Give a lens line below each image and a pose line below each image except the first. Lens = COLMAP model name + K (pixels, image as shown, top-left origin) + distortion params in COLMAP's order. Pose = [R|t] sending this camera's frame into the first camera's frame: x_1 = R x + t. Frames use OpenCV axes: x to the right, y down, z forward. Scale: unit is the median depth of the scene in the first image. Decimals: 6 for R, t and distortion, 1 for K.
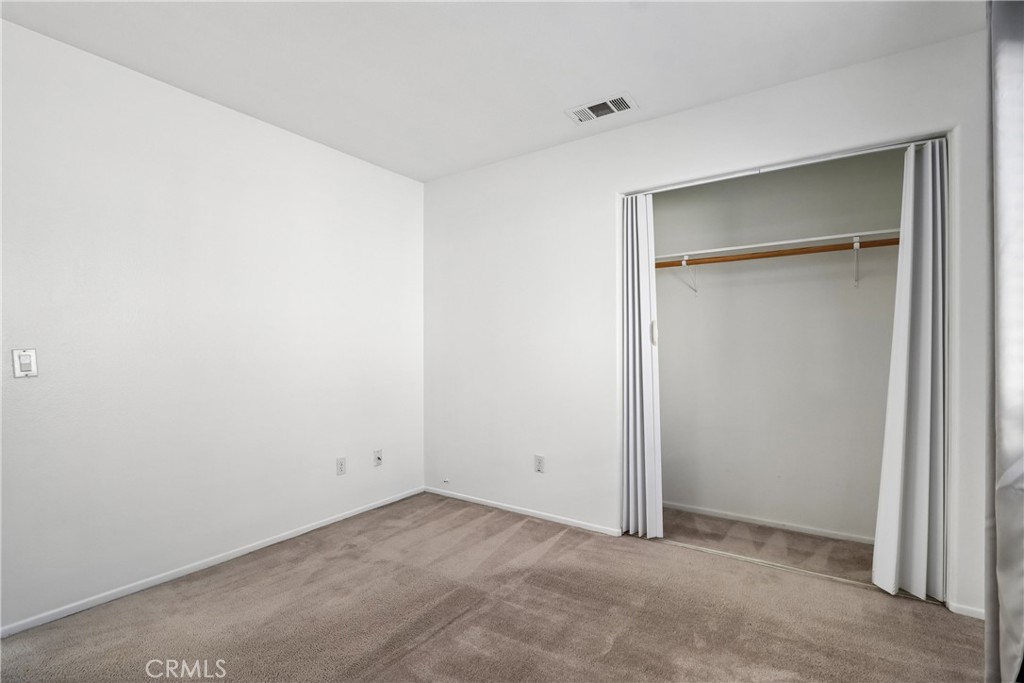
lens RADIAL K [[476.1, 0, 509.1], [0, 476.1, 348.9], [0, 0, 1]] dist [-0.023833, 0.008419]
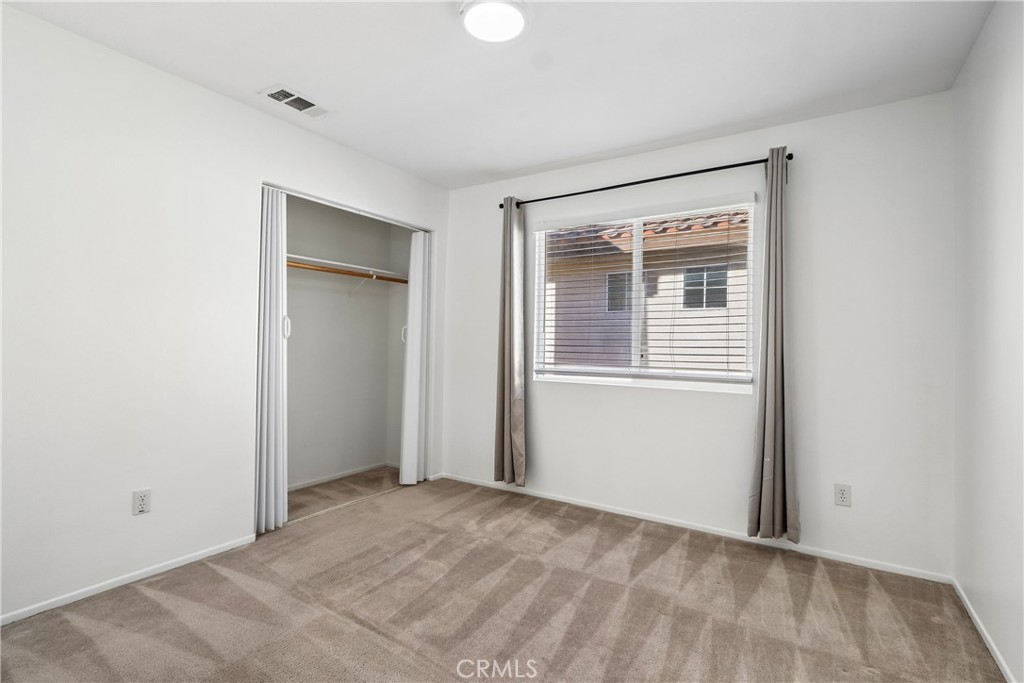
lens RADIAL K [[474.7, 0, 512.0], [0, 474.7, 341.5], [0, 0, 1]] dist [0.000862, 0.000201]
pose [[-0.021068, 0.009071, 0.999737, -0.751967], [-0.009899, 0.999908, -0.009281, 0.002010], [-0.999729, -0.010092, -0.020976, 0.524475]]
